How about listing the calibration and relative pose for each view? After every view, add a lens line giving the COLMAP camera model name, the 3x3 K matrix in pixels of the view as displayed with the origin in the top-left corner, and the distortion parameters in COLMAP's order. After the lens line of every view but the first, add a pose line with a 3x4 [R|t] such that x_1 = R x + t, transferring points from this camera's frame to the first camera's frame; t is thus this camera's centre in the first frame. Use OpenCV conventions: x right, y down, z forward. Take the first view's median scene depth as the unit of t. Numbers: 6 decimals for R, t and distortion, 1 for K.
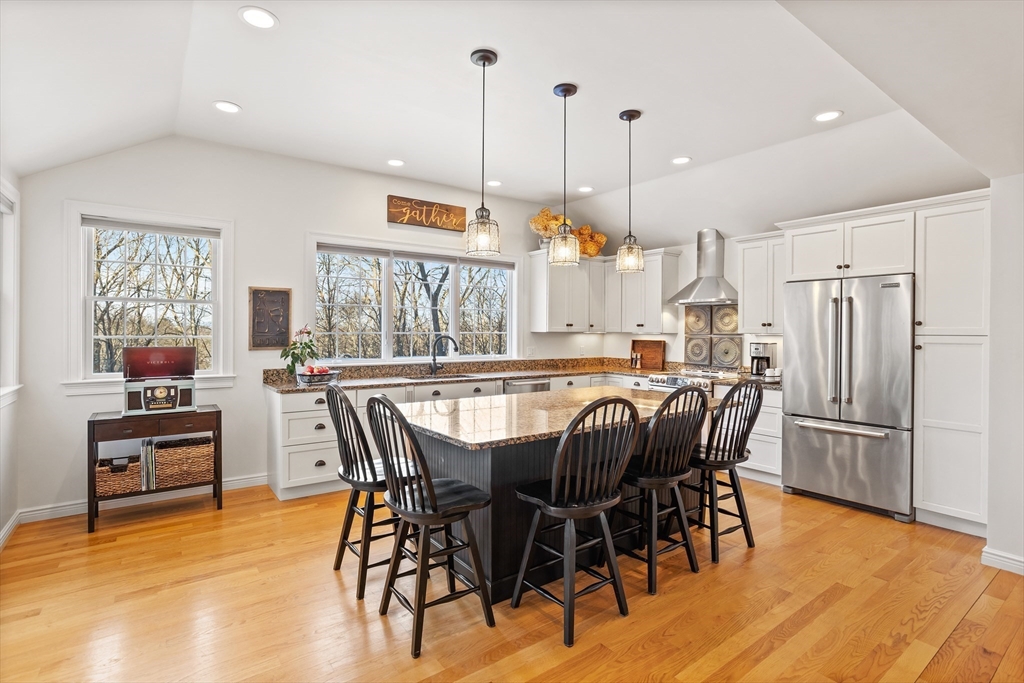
lens RADIAL K [[496.9, 0, 519.1], [0, 496.9, 334.4], [0, 0, 1]] dist [-0.020093, 0.016463]
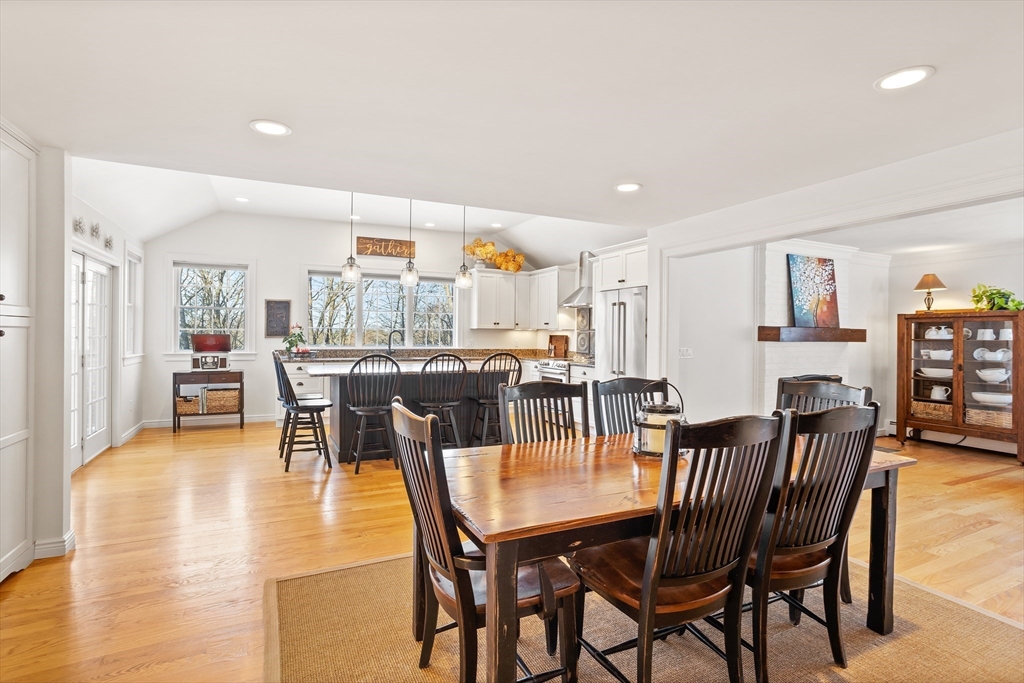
lens RADIAL K [[496.9, 0, 514.0], [0, 496.9, 336.5], [0, 0, 1]] dist [-0.020093, 0.016463]
pose [[0.980095, 0.004221, -0.198483, 0.545257], [-0.004943, 0.999983, -0.003143, 0.026890], [0.198466, 0.004061, 0.980099, -0.411099]]
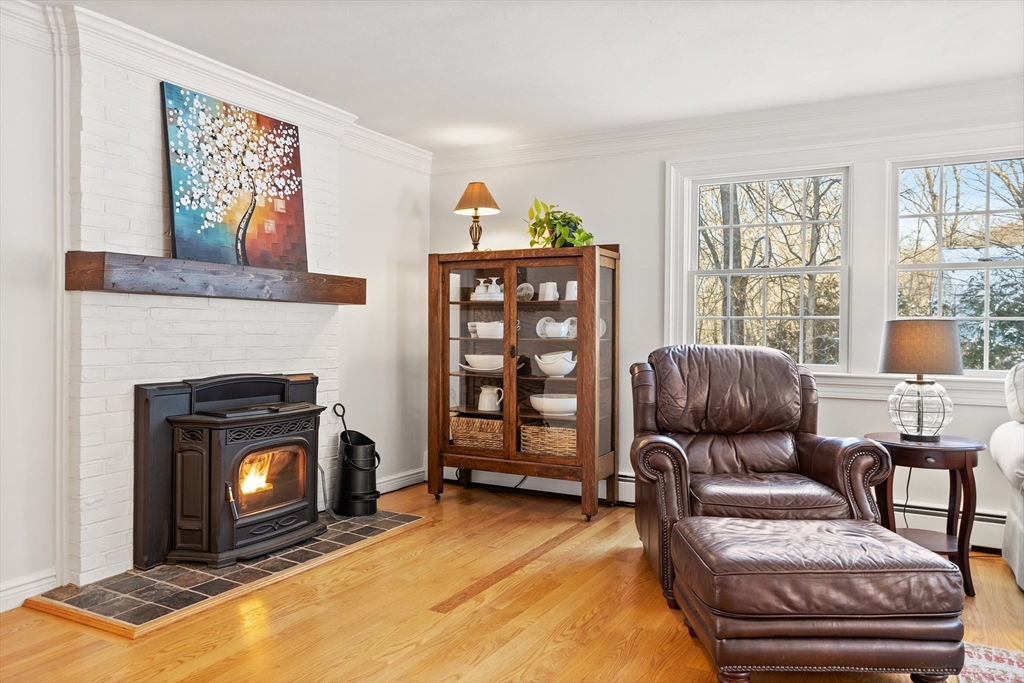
lens RADIAL K [[710.9, 0, 501.5], [0, 710.9, 336.2], [0, 0, 1]] dist [0.003116, 0.005756]
pose [[0.926516, -0.000863, 0.376255, 0.980782], [-0.001095, 0.999987, 0.004992, 0.066397], [-0.376255, -0.005038, 0.926503, 0.087855]]
